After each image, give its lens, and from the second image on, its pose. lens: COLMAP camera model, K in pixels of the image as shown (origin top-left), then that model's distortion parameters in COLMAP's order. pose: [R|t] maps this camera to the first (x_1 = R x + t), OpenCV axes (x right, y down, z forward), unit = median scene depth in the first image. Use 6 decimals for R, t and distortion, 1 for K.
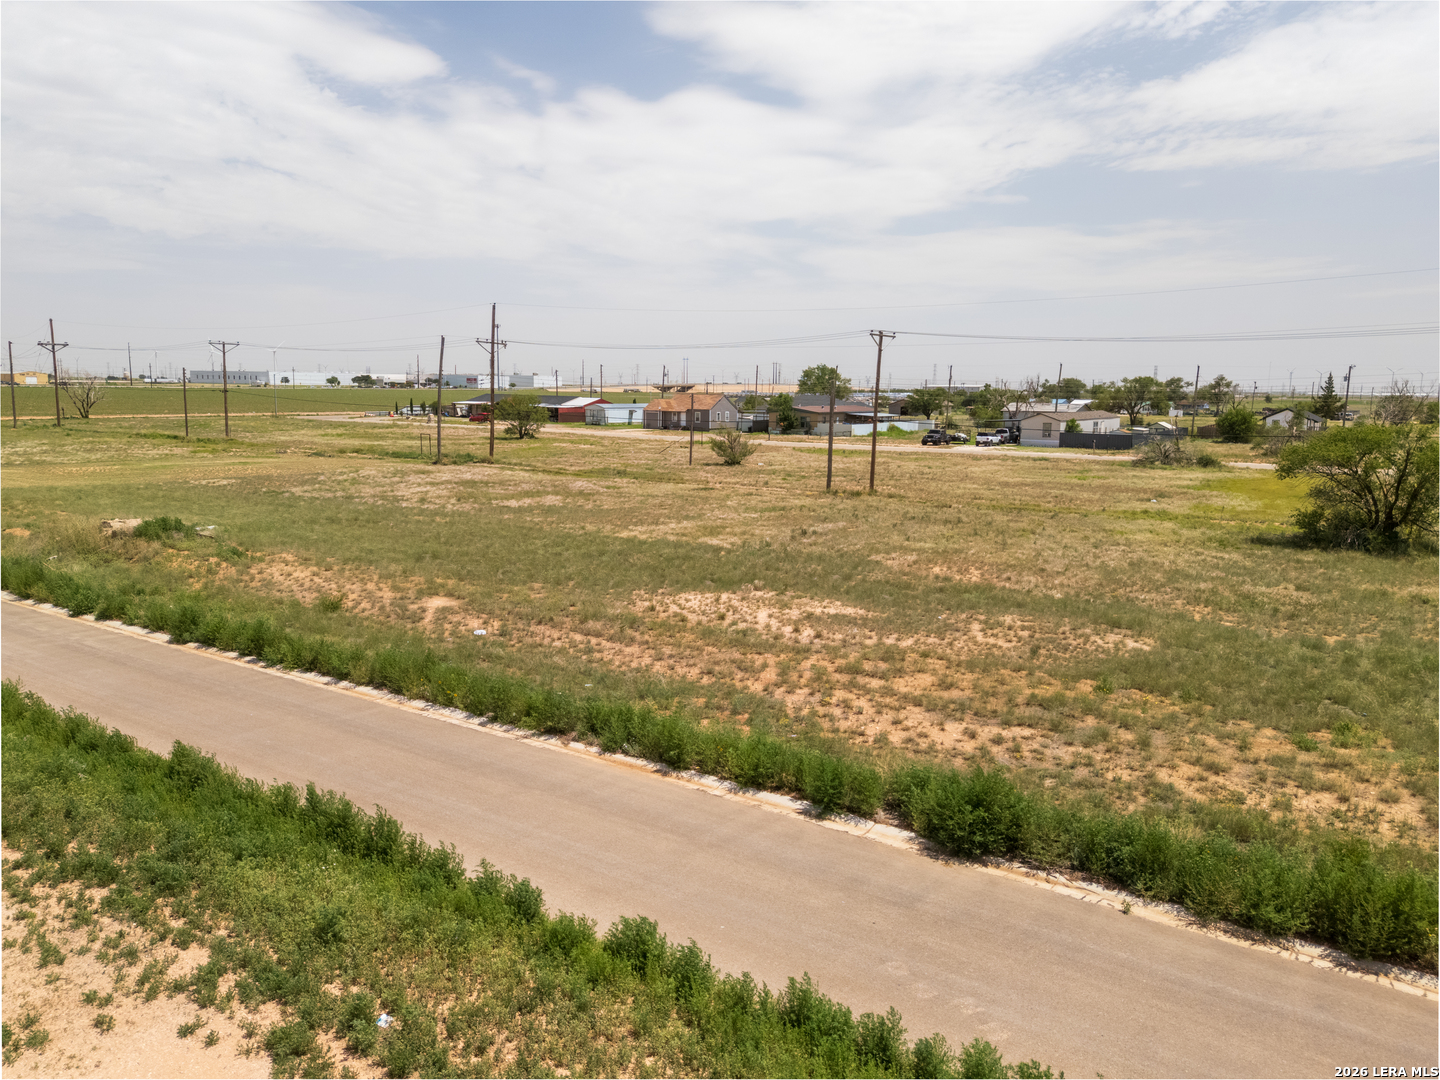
lens RADIAL K [[1057.8, 0, 717.0], [0, 1057.8, 543.5], [0, 0, 1]] dist [0.076719, -0.070262]
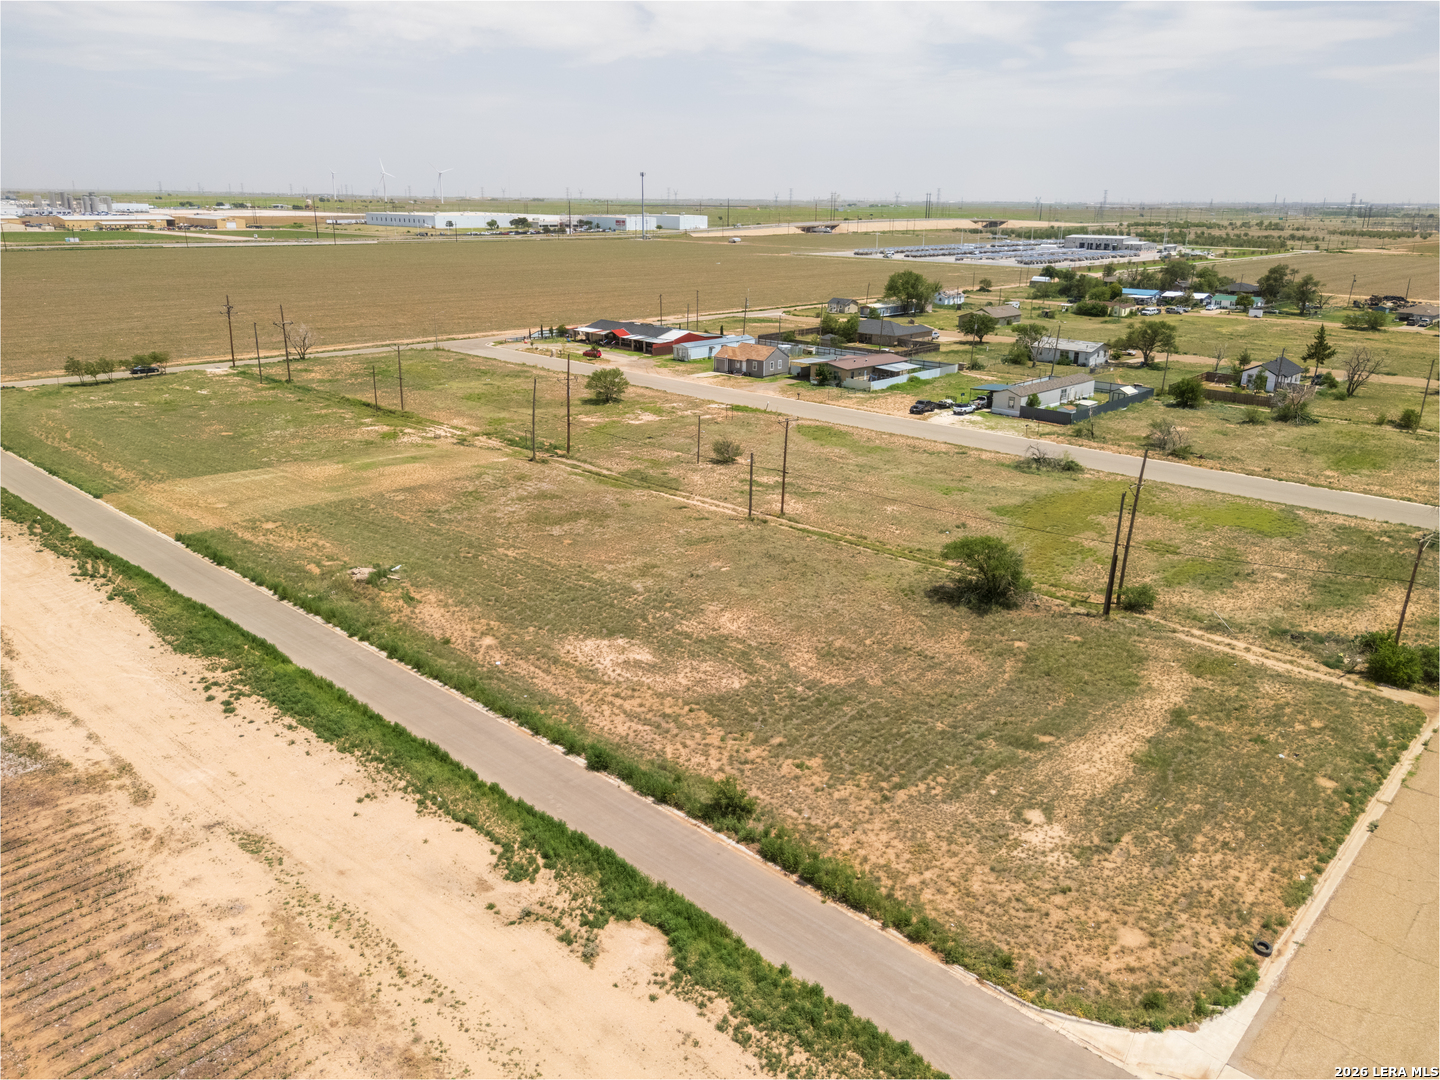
lens RADIAL K [[1057.8, 0, 723.7], [0, 1057.8, 533.7], [0, 0, 1]] dist [0.076719, -0.070262]
pose [[0.989929, 0.045119, -0.134180, 0.599143], [-0.023500, 0.987074, 0.158531, -0.592810], [0.139599, -0.153781, 0.978194, -1.296758]]
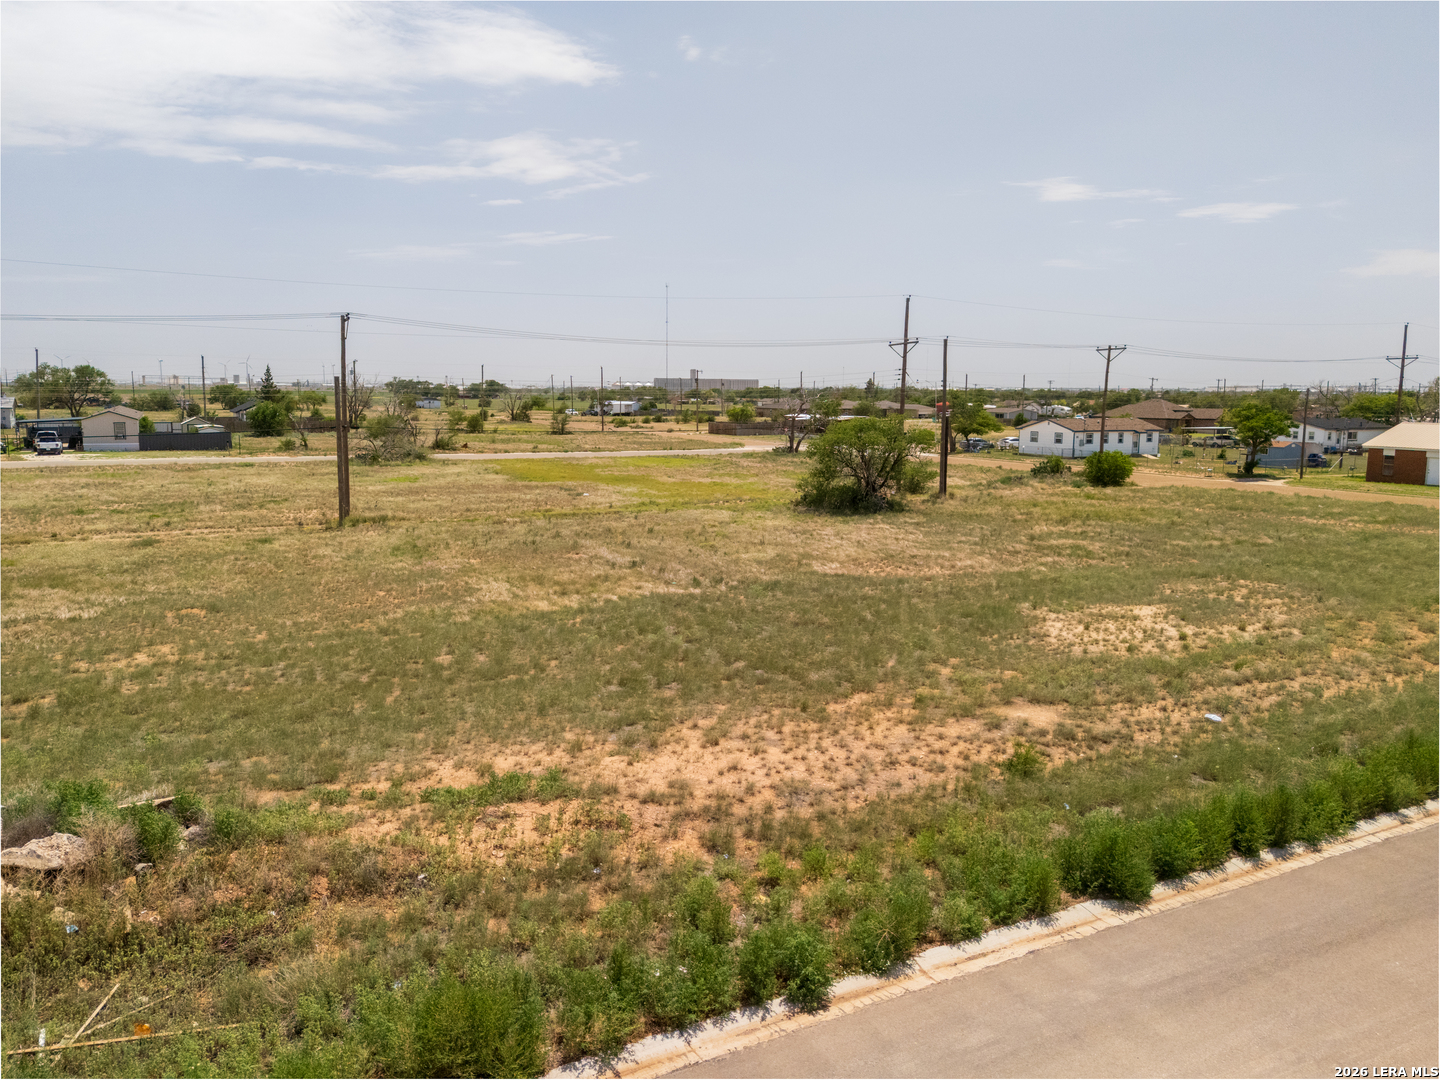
lens RADIAL K [[1057.8, 0, 721.4], [0, 1057.8, 533.3], [0, 0, 1]] dist [0.076719, -0.070262]
pose [[0.446508, -0.130219, 0.885253, -0.949239], [0.128221, 0.988455, 0.080727, -0.142675], [-0.885545, 0.077463, 0.458050, 0.846409]]
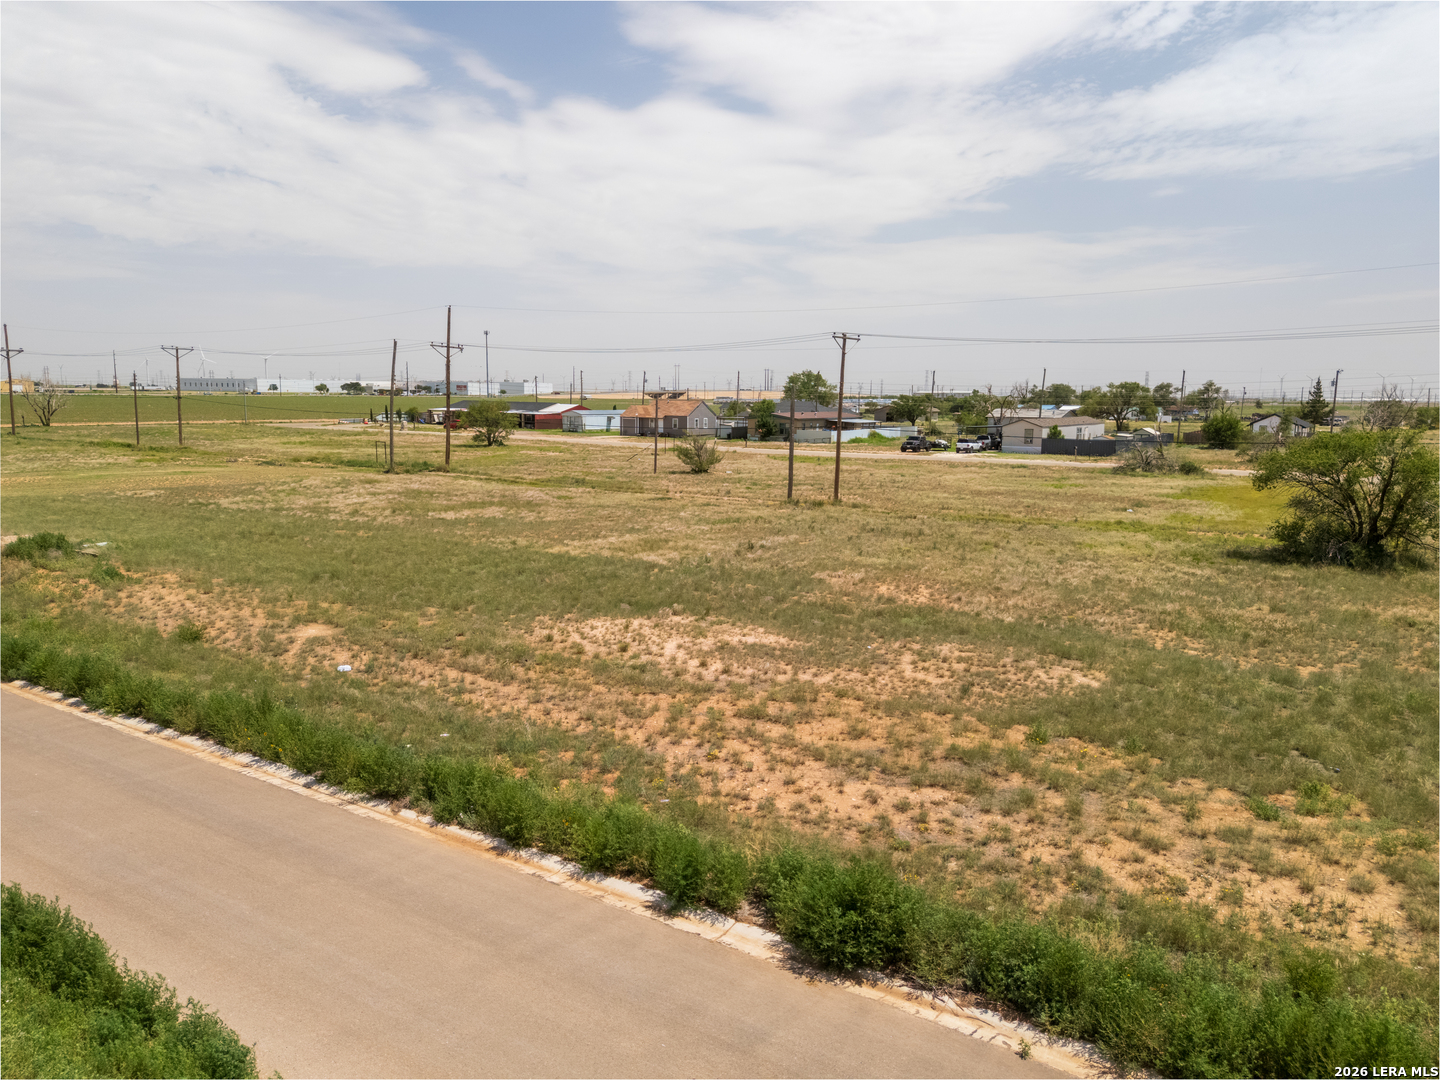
lens RADIAL K [[1057.8, 0, 716.5], [0, 1057.8, 541.2], [0, 0, 1]] dist [0.076719, -0.070262]
pose [[0.999983, -0.002742, 0.005073, 0.072286], [0.002784, 0.999961, -0.008369, -0.011836], [-0.005050, 0.008383, 0.999952, 0.100929]]
